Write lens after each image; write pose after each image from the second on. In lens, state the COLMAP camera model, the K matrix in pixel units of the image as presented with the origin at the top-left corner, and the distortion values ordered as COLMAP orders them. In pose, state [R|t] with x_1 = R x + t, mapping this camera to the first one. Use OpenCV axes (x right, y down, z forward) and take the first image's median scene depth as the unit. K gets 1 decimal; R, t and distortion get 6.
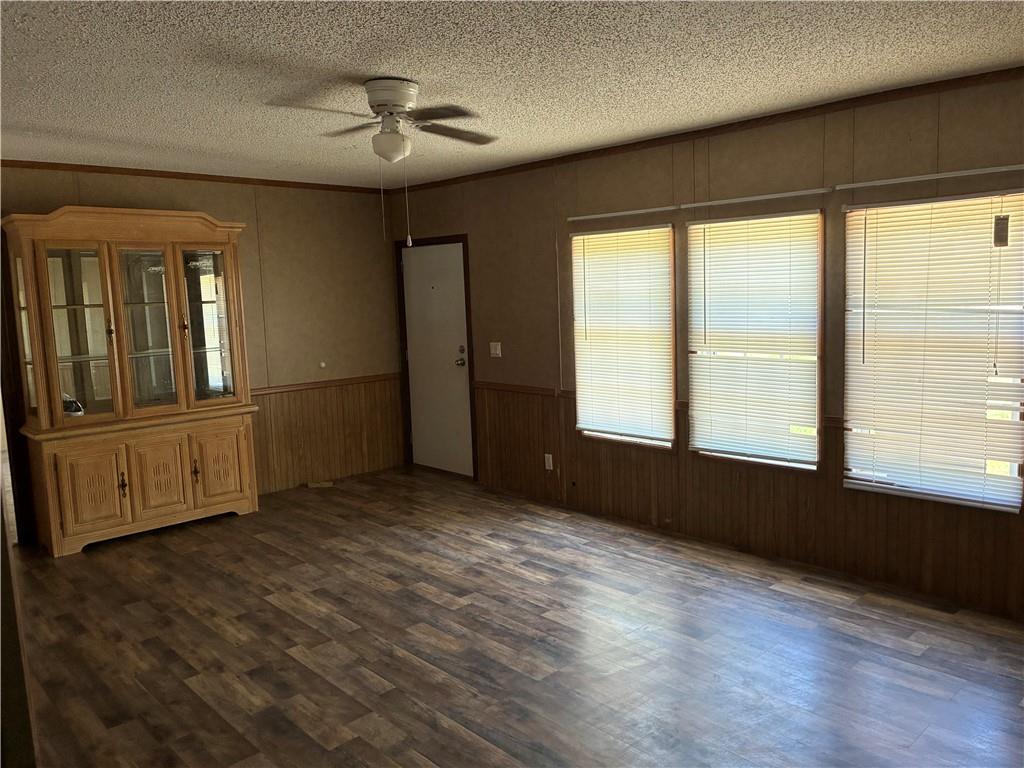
lens RADIAL K [[778.5, 0, 512.0], [0, 778.5, 384.0], [0, 0, 1]] dist [0.058852, -0.077162]
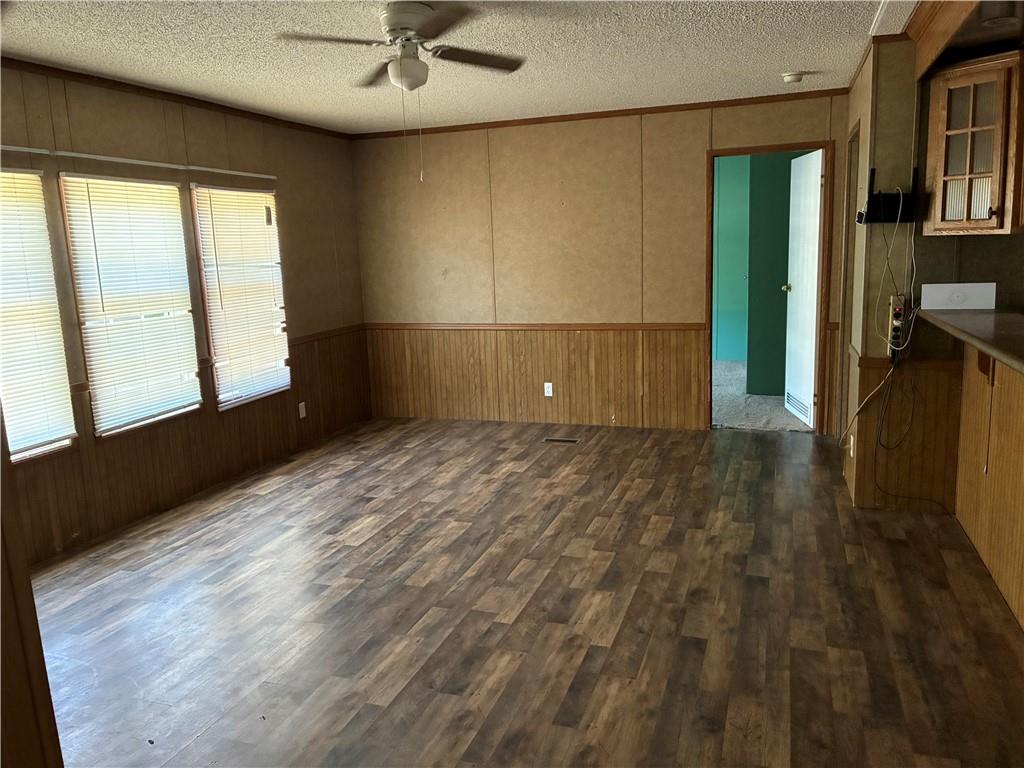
lens RADIAL K [[778.5, 0, 512.0], [0, 778.5, 384.0], [0, 0, 1]] dist [0.058852, -0.077162]
pose [[-0.460204, -0.107526, 0.881278, -0.936576], [0.159934, 0.966359, 0.201424, -0.093880], [-0.873289, 0.233642, -0.427525, 1.176251]]
